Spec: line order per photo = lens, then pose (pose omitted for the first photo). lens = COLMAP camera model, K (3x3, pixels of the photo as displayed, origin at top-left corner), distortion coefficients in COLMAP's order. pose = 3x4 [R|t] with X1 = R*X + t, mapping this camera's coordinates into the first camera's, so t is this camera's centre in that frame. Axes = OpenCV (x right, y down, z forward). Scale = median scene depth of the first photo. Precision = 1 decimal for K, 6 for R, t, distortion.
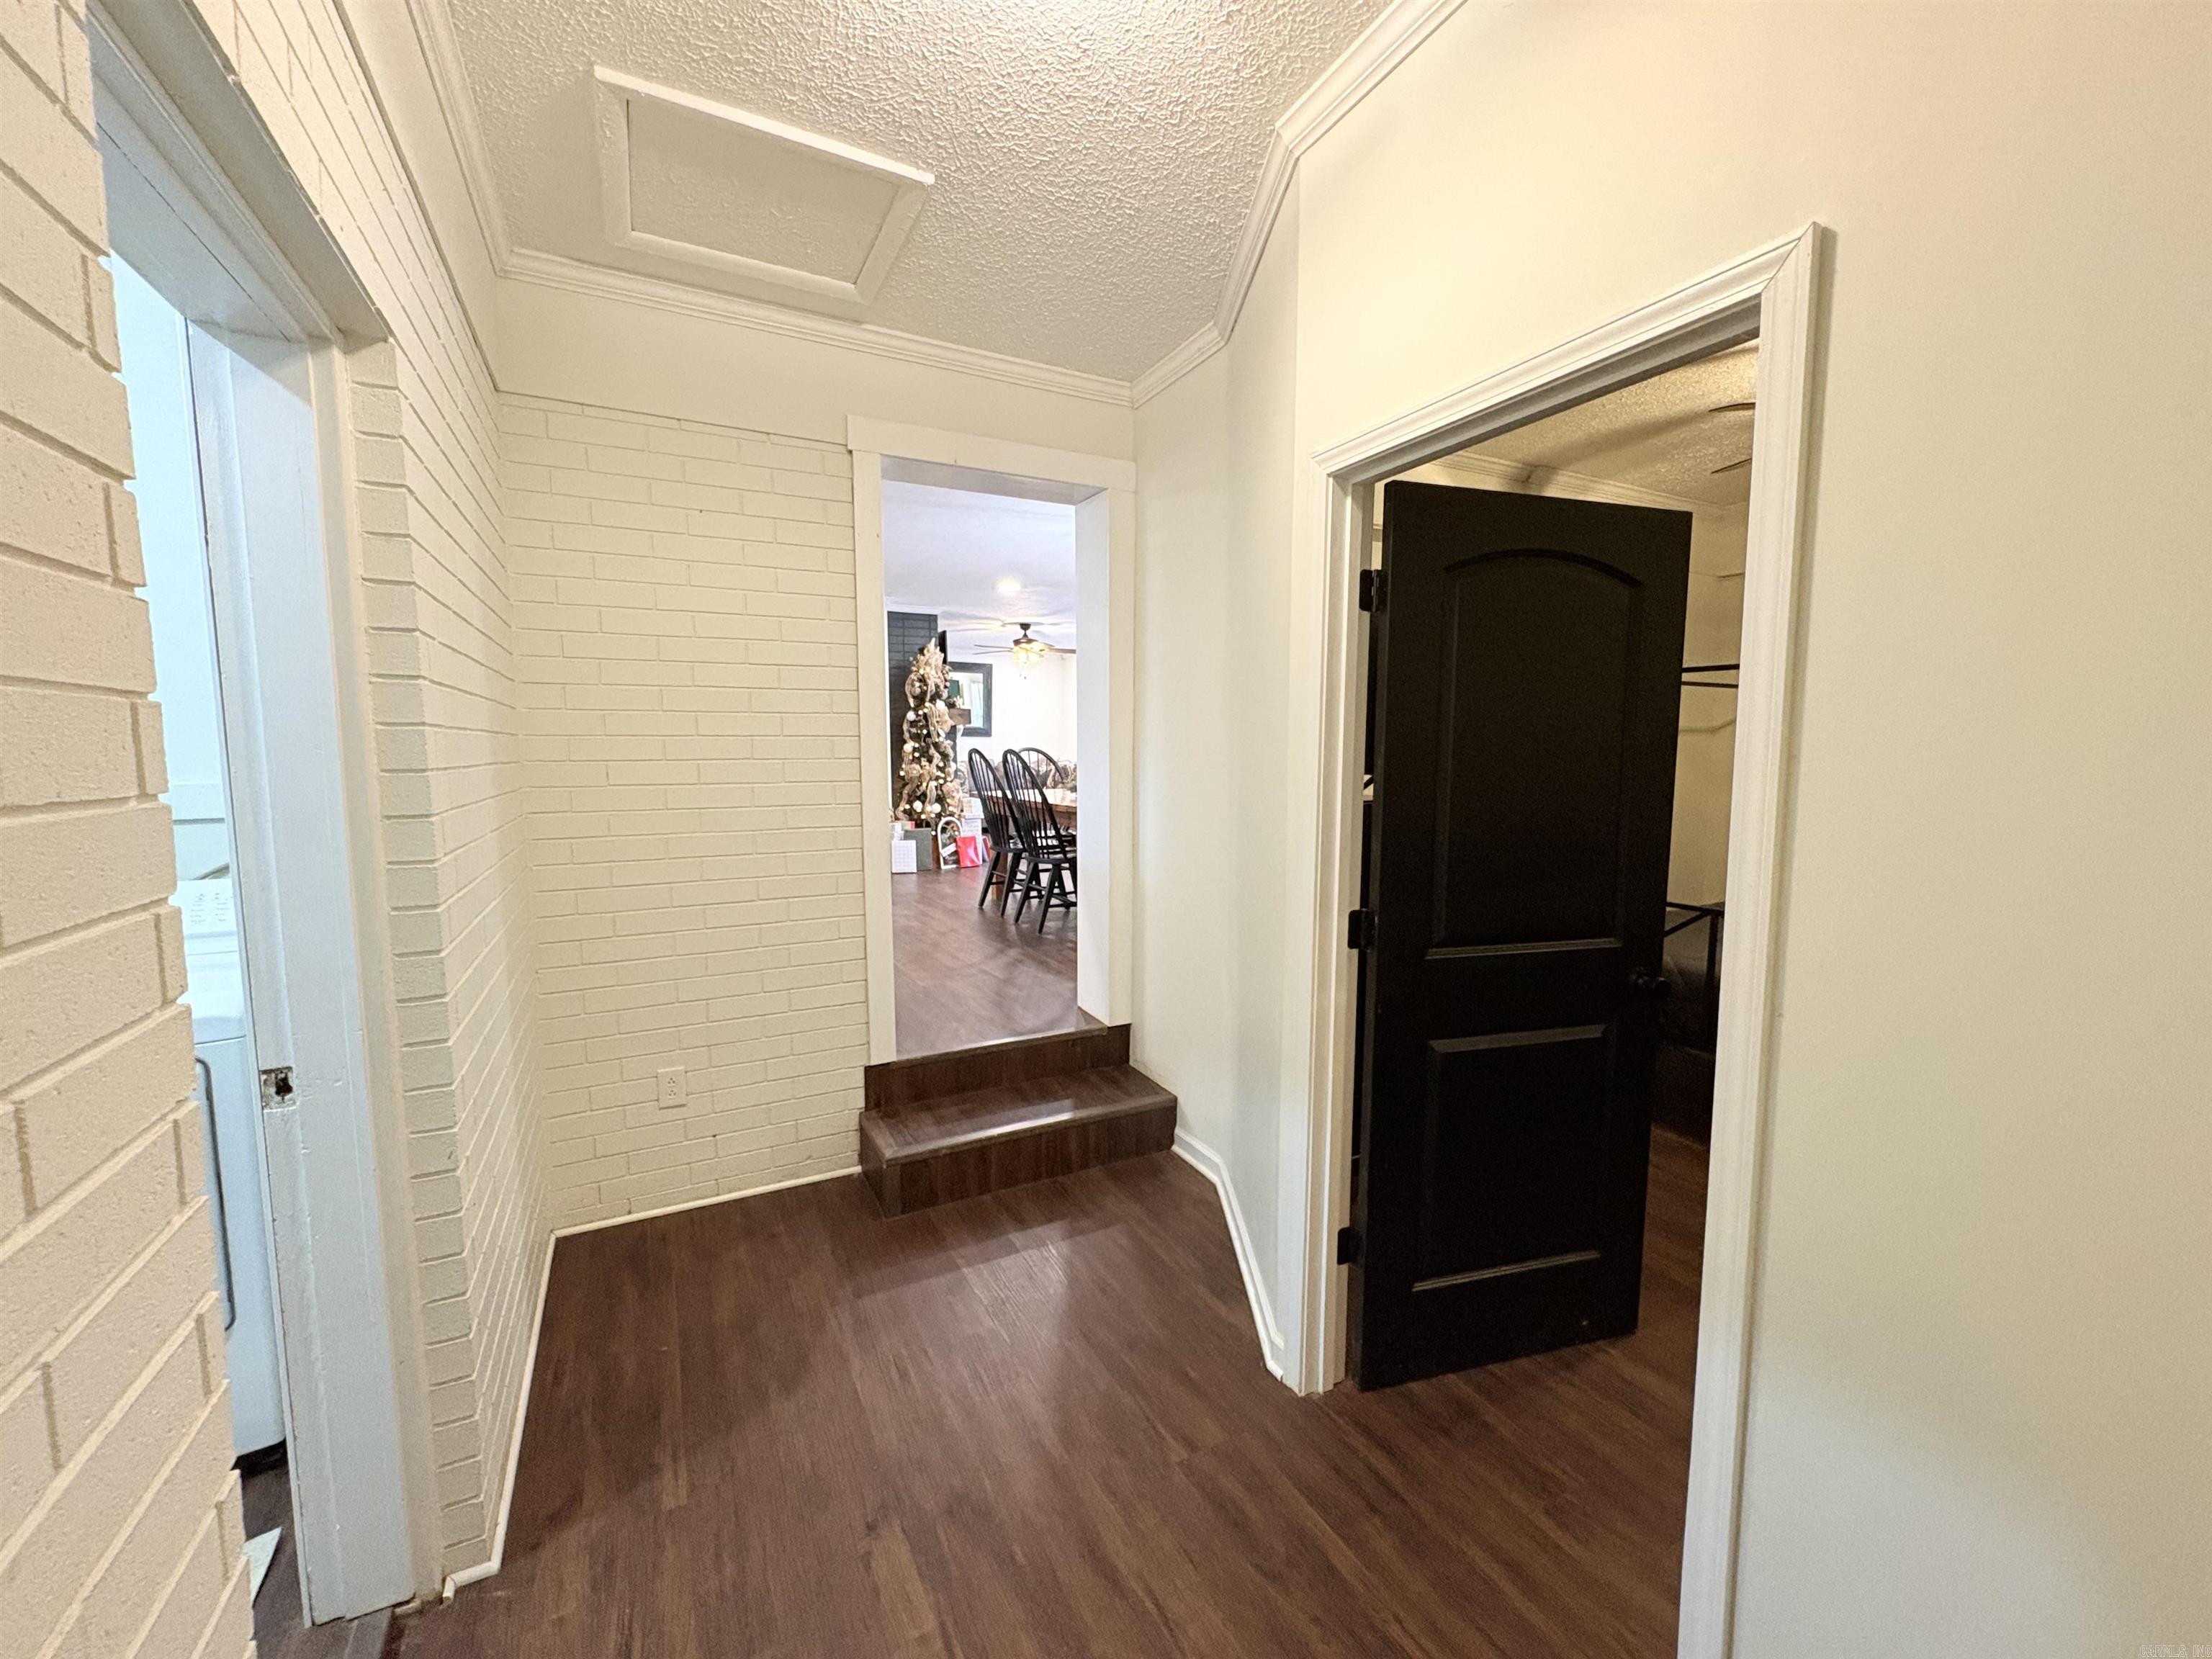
lens RADIAL K [[881.3, 0, 1104.9], [0, 881.3, 827.7], [0, 0, 1]] dist [-0.001453, 0.001396]
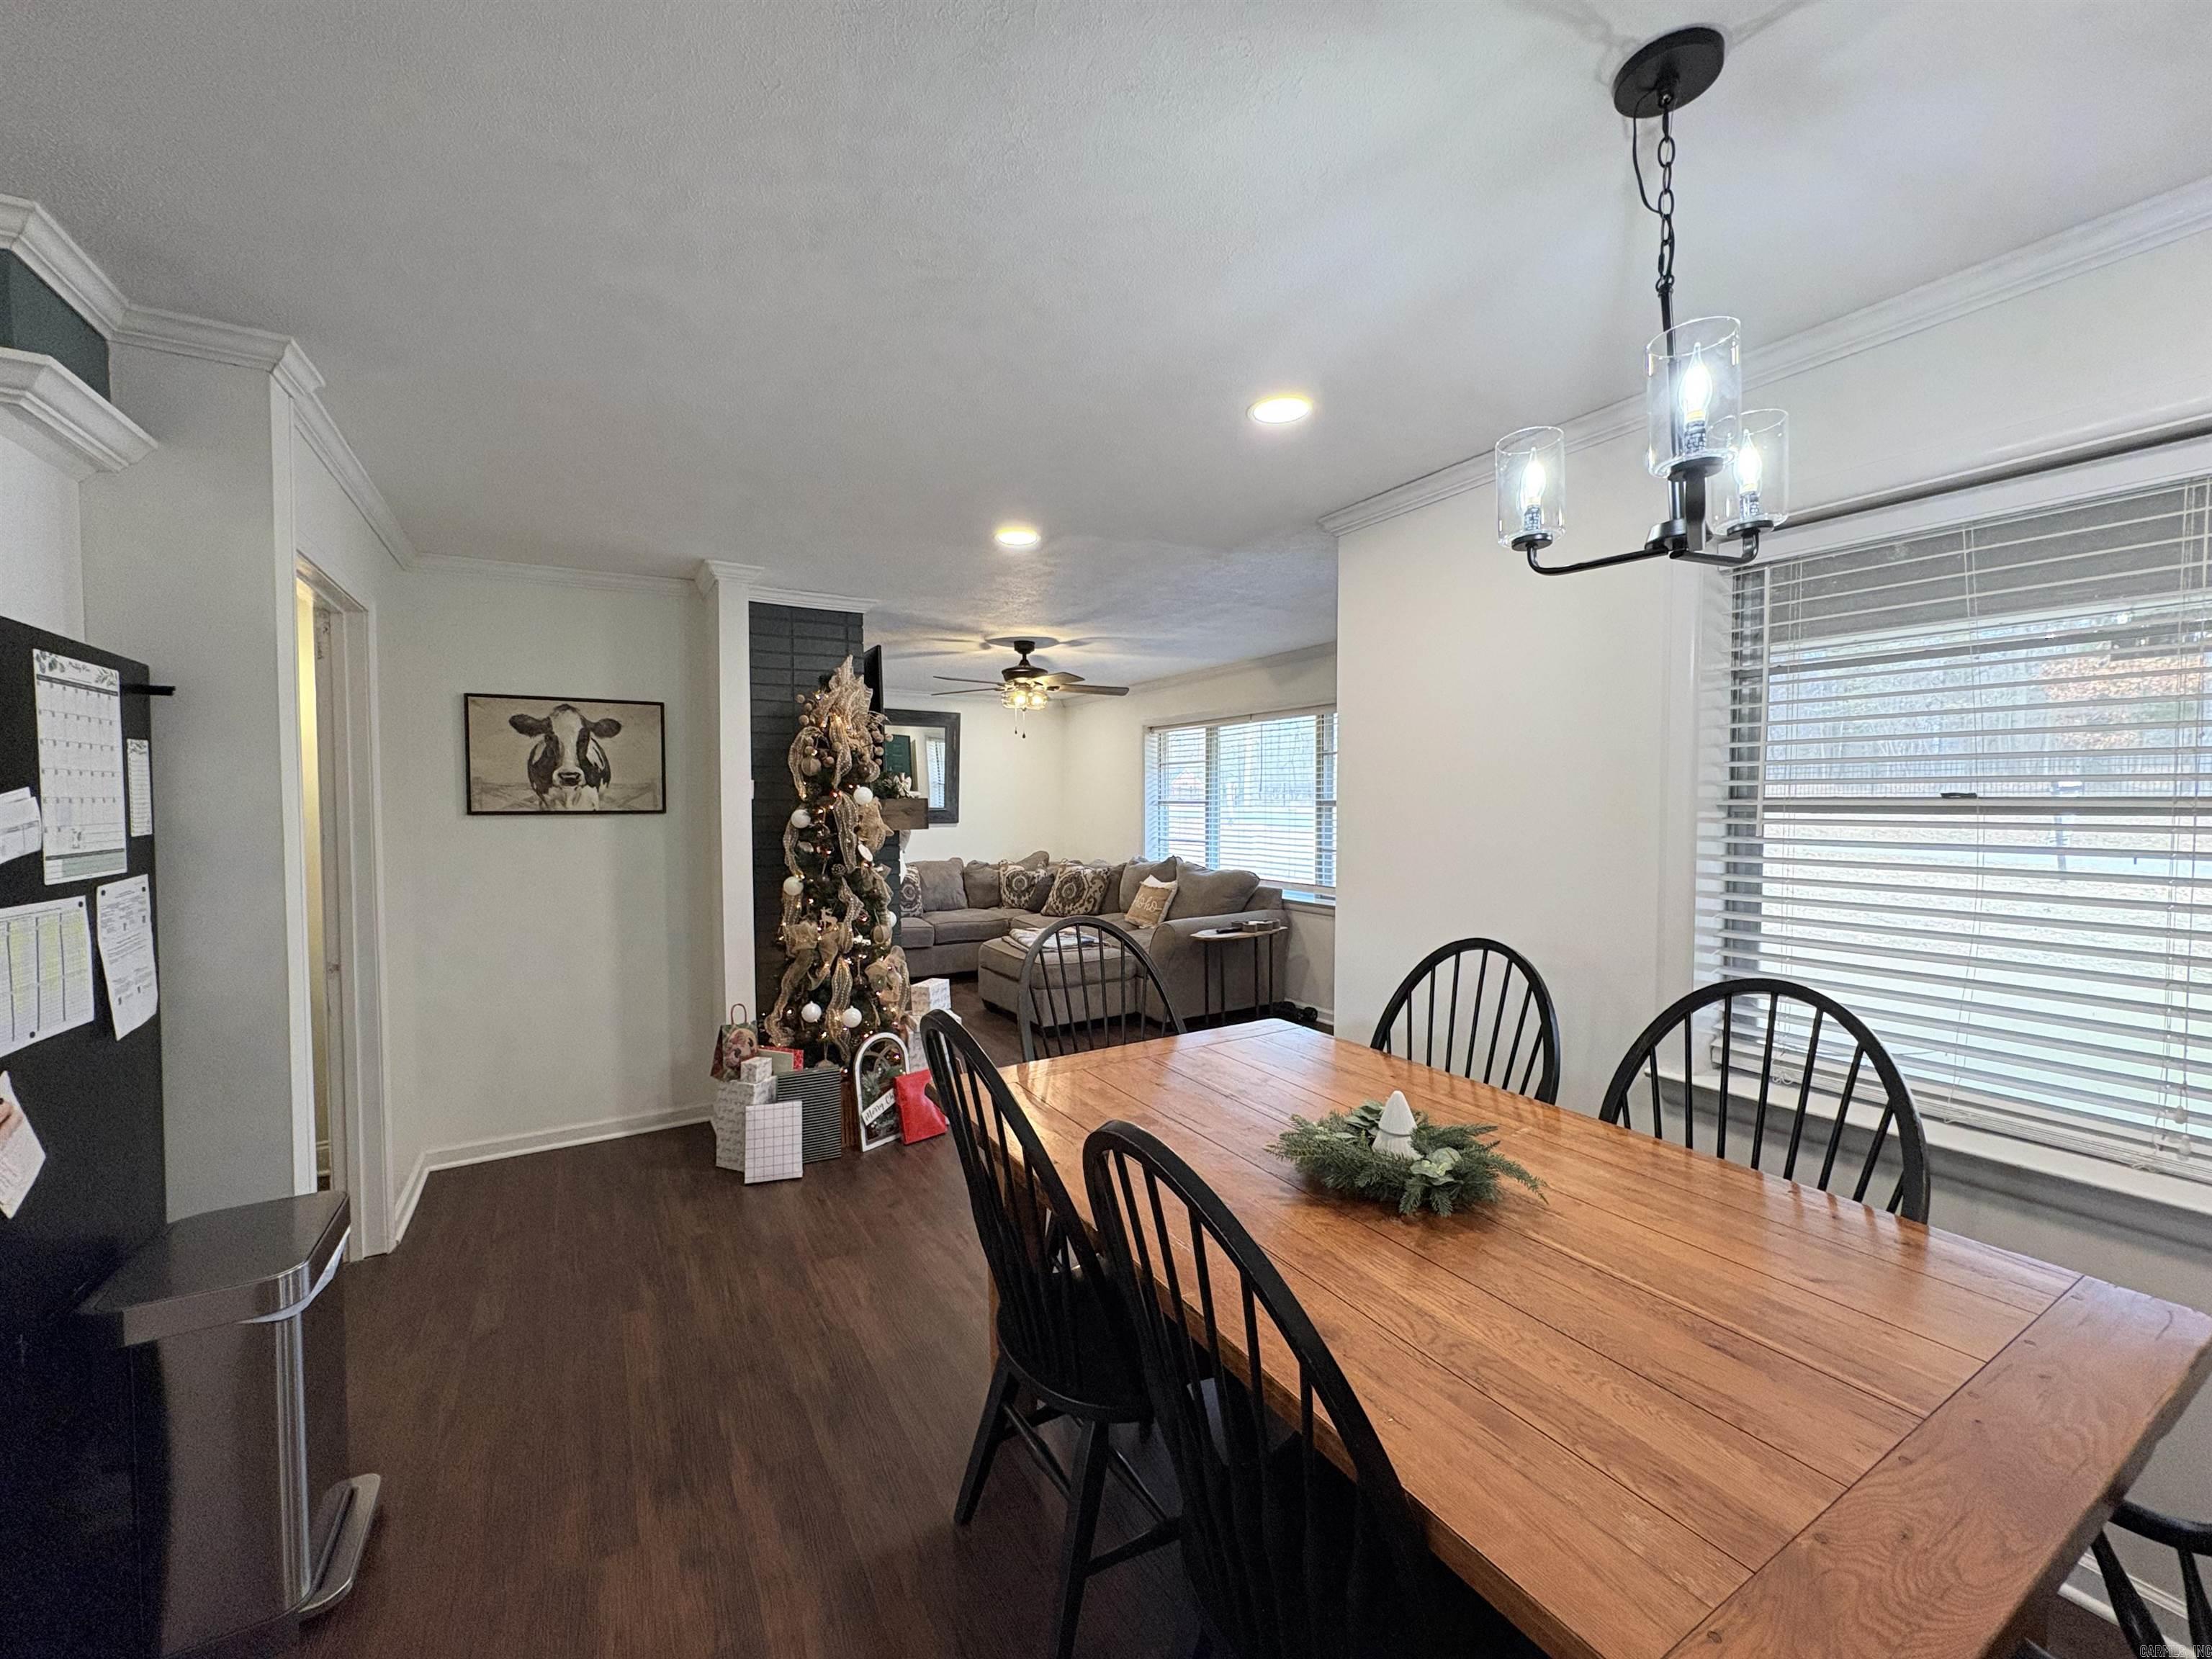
lens RADIAL K [[881.3, 0, 1104.4], [0, 881.3, 828.6], [0, 0, 1]] dist [-0.001453, 0.001396]
pose [[0.998615, -0.004151, 0.052448, -0.081698], [0.007156, 0.998335, -0.057233, -0.092875], [-0.052123, 0.057529, 0.996982, 0.519280]]
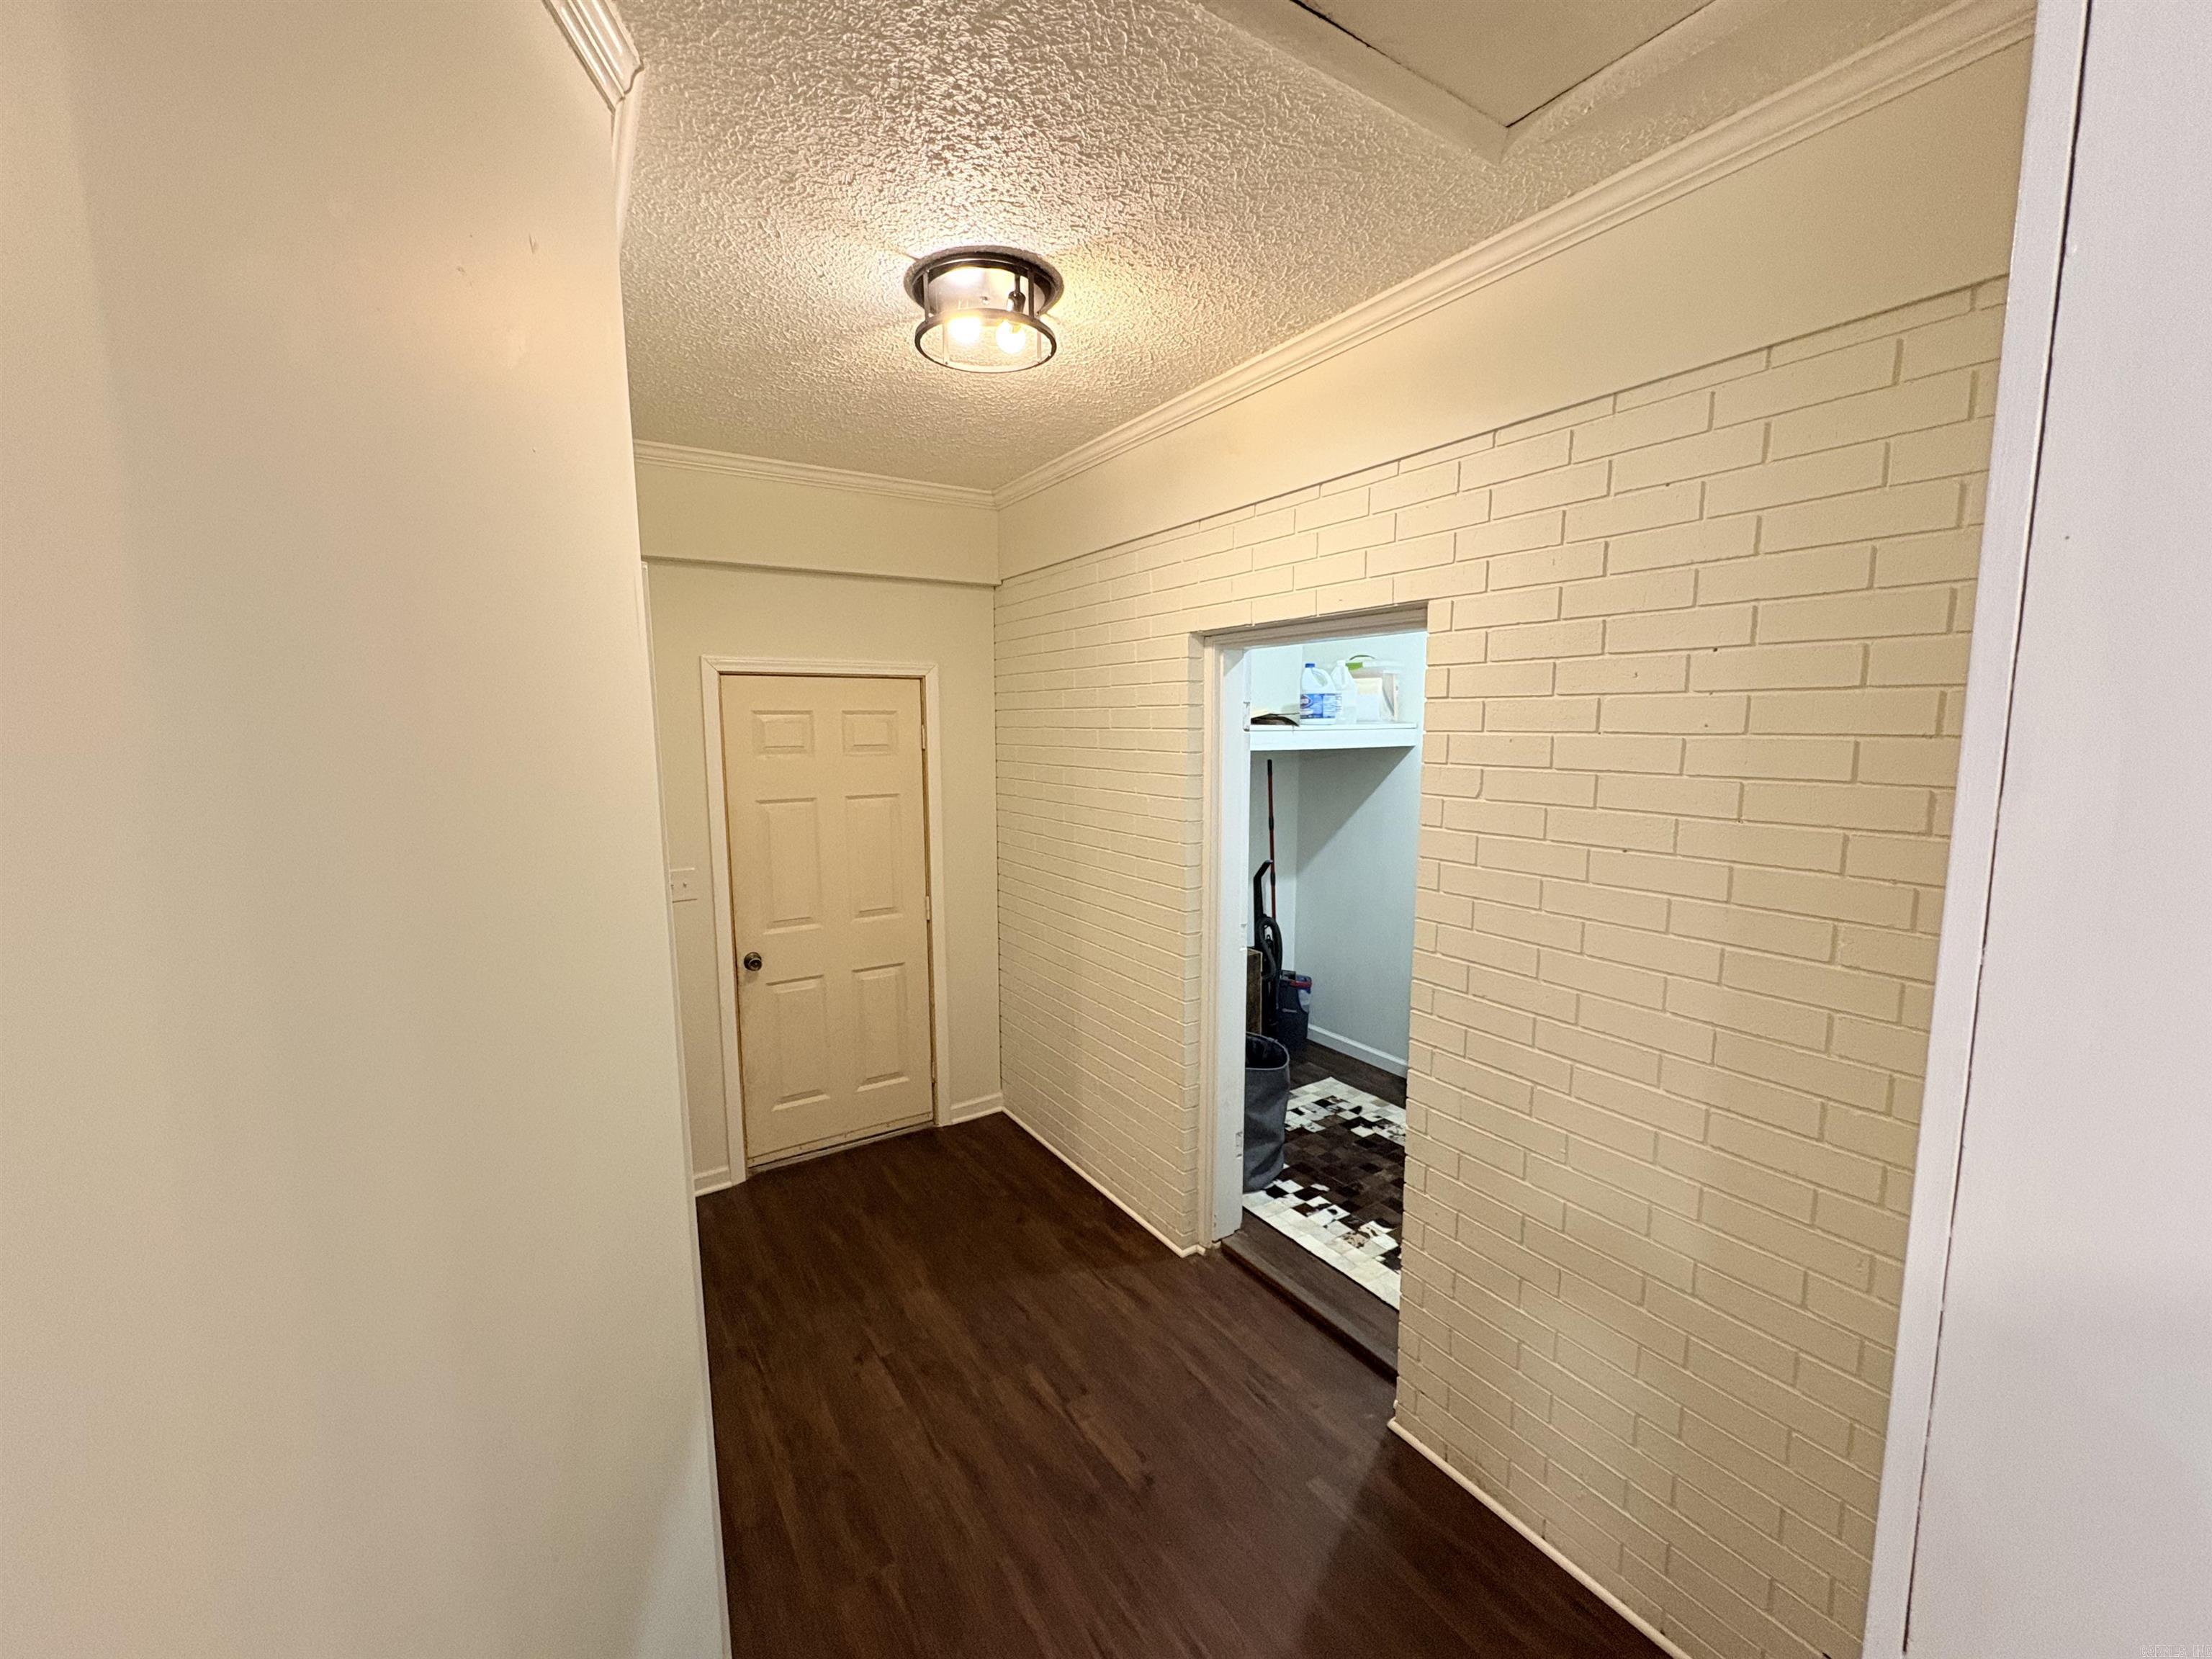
lens RADIAL K [[881.3, 0, 1102.3], [0, 881.3, 832.6], [0, 0, 1]] dist [-0.001453, 0.001396]
pose [[-0.995873, 0.018364, -0.088877, -0.020601], [-0.001301, 0.976325, 0.216305, -0.085038], [0.090745, 0.215528, -0.972272, 0.425382]]
